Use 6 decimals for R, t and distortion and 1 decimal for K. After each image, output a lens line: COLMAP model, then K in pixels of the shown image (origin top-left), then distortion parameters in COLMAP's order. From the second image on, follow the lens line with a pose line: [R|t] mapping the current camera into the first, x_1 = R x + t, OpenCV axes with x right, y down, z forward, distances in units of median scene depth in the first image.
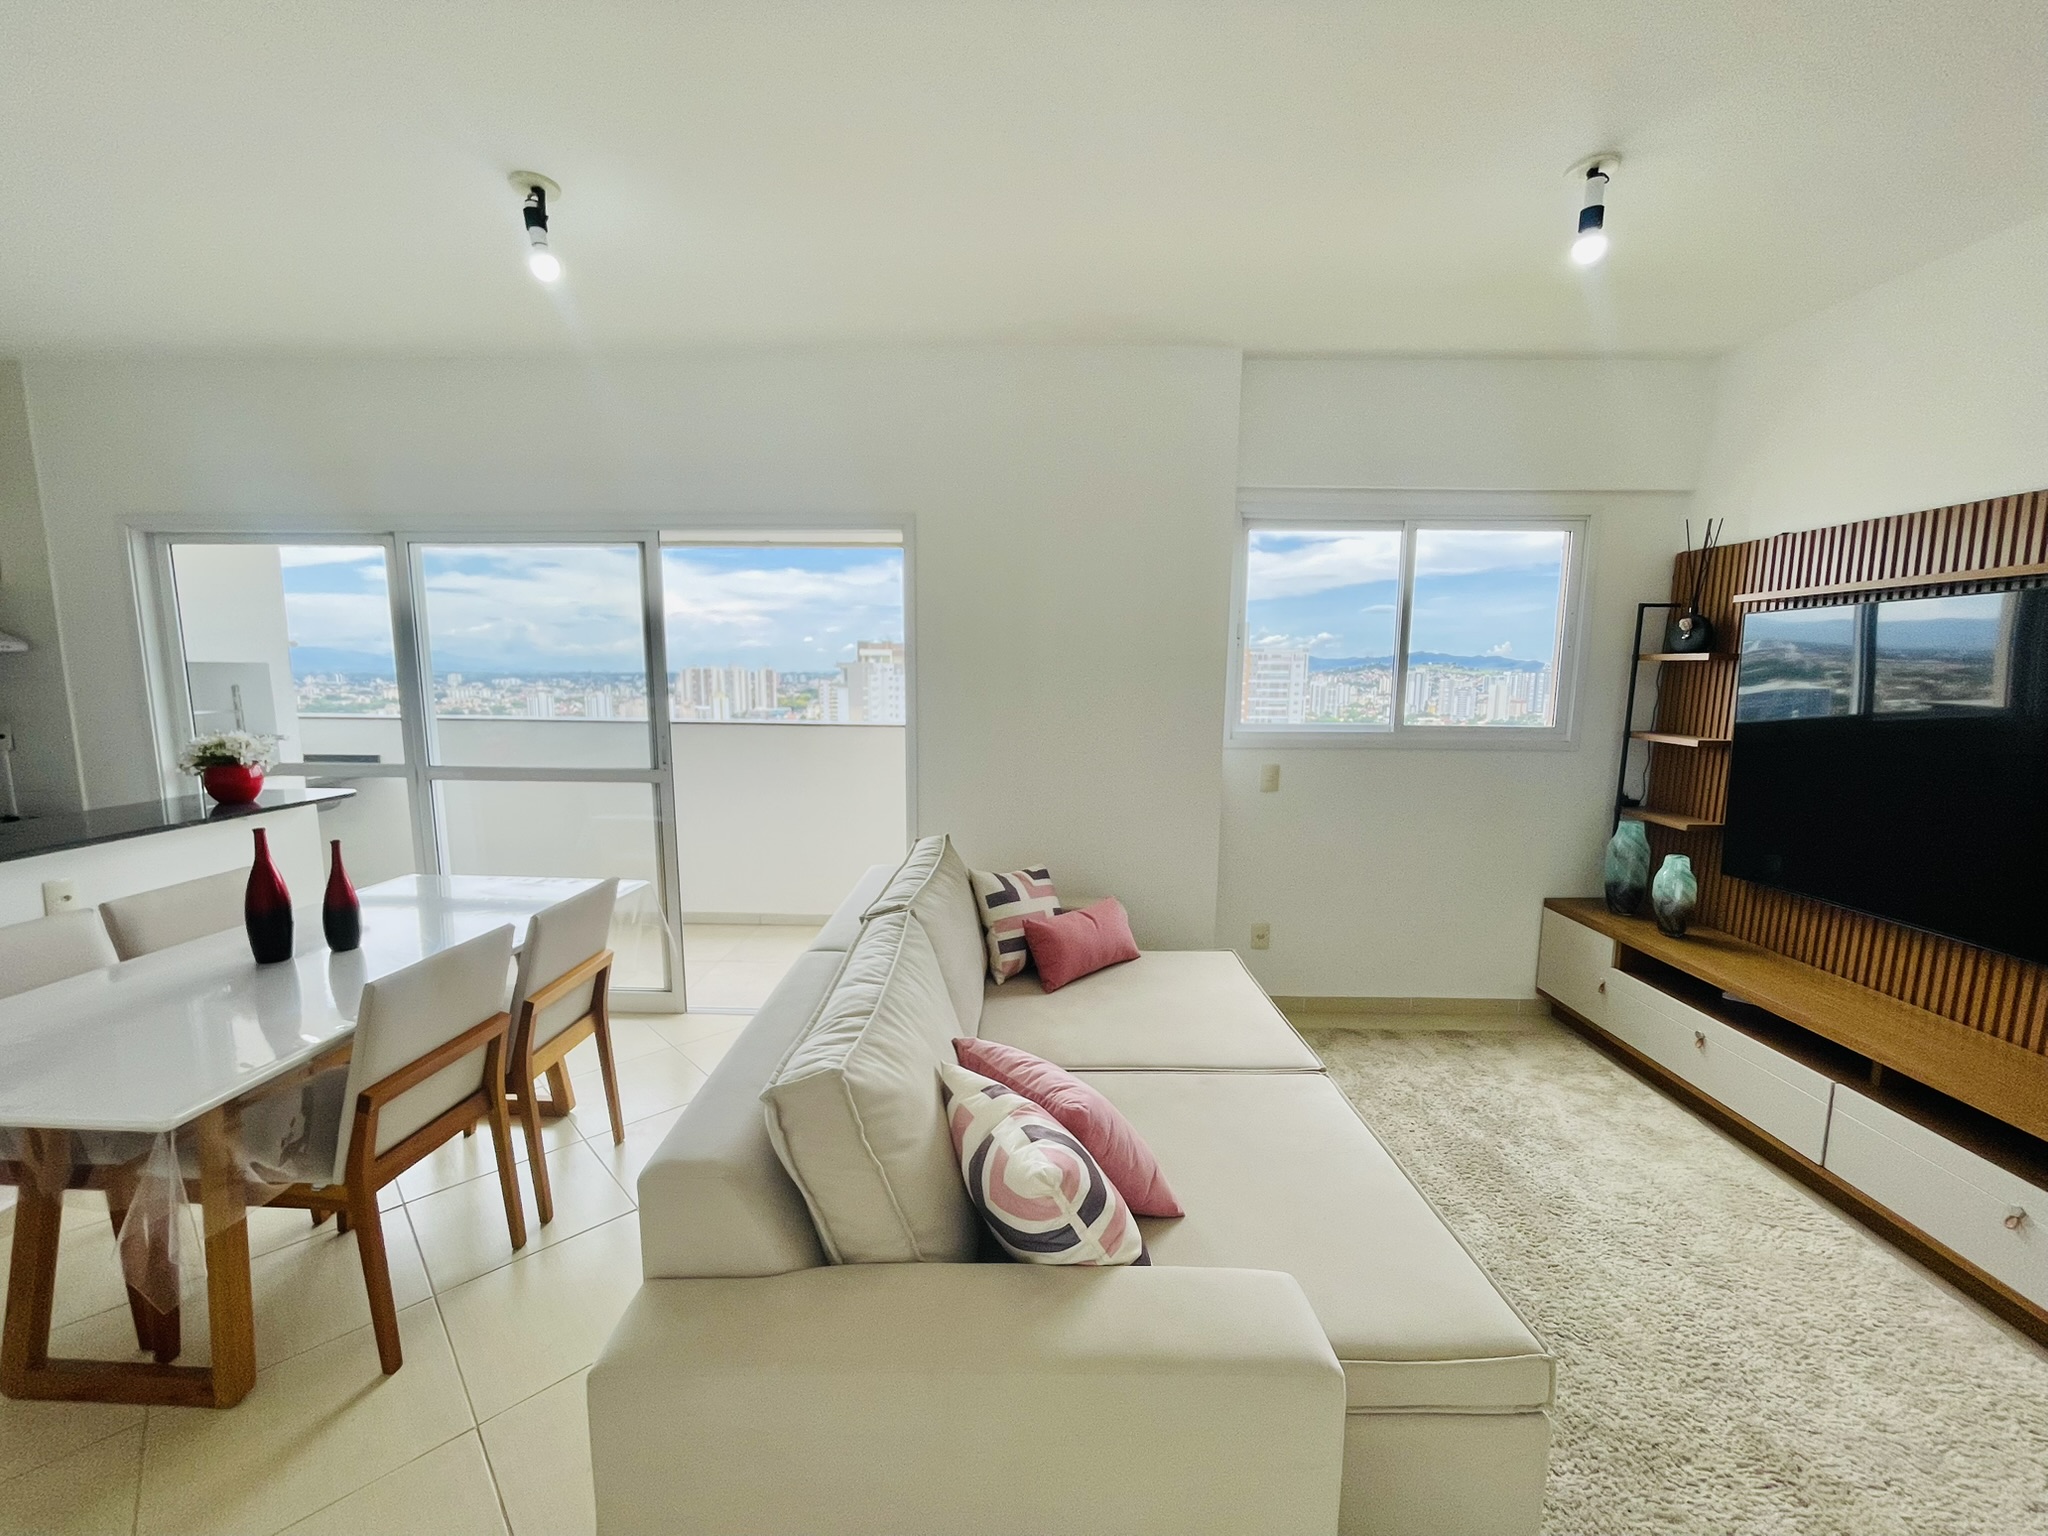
lens RADIAL K [[826.5, 0, 1026.1], [0, 826.5, 774.4], [0, 0, 1]] dist [-0.003262, -0.000588]
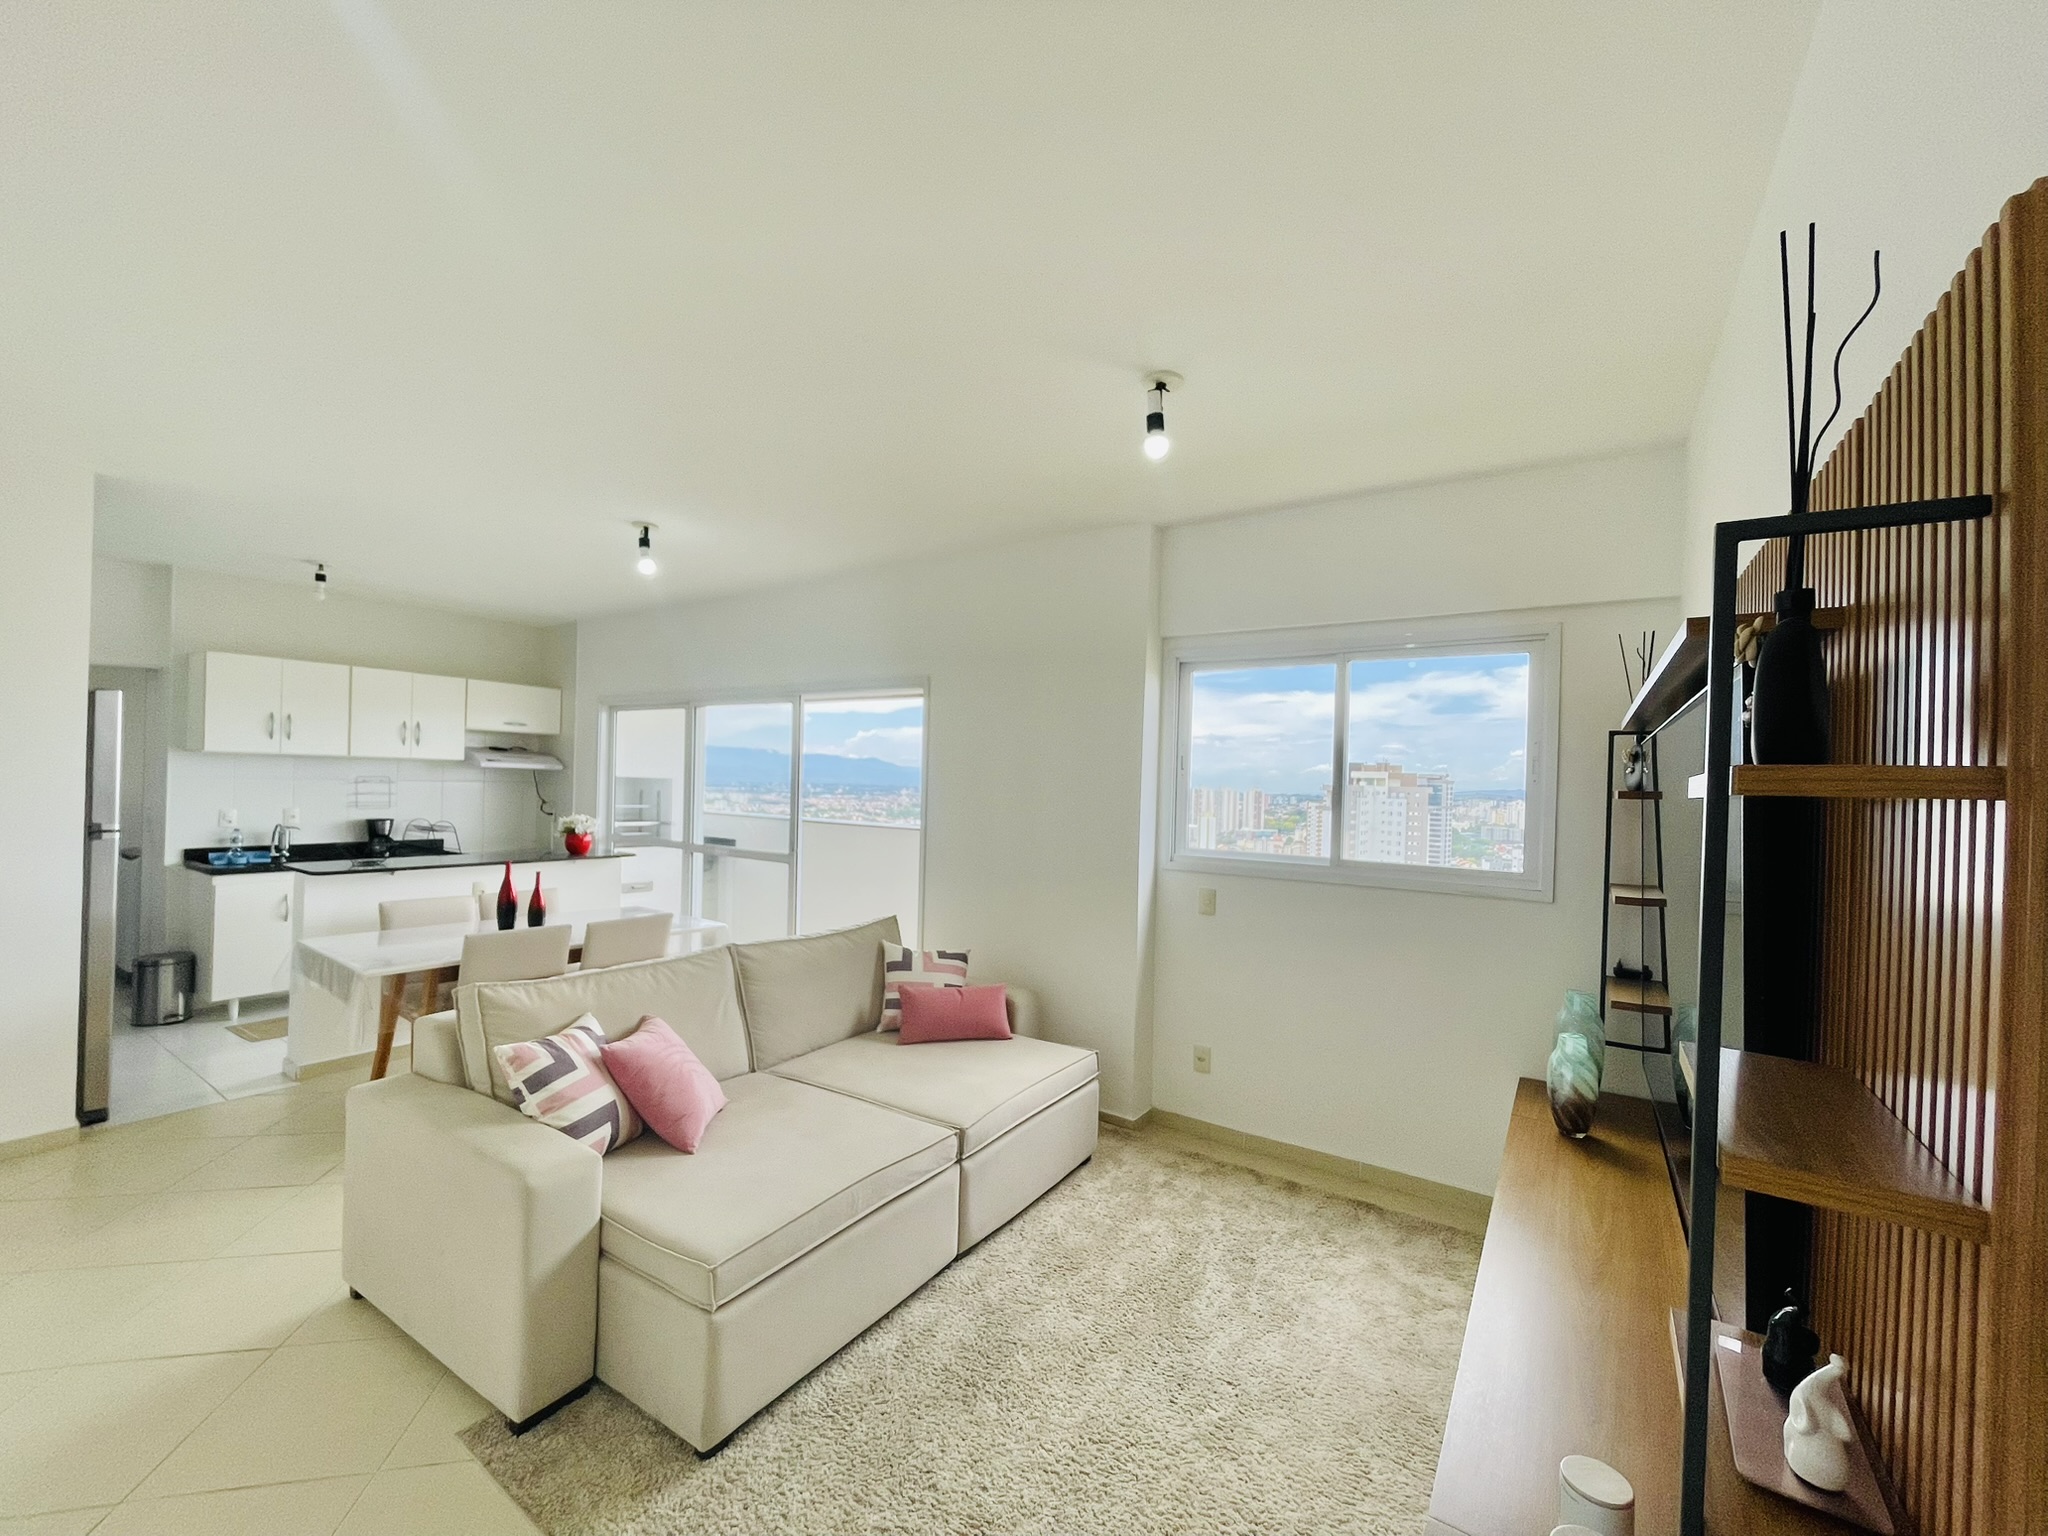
lens RADIAL K [[826.5, 0, 1031.4], [0, 826.5, 777.0], [0, 0, 1]] dist [-0.003262, -0.000588]
pose [[0.843616, 0.013465, -0.536778, 0.714935], [-0.090007, 0.989087, -0.116647, -0.009919], [0.529350, 0.146719, 0.835621, -0.008463]]
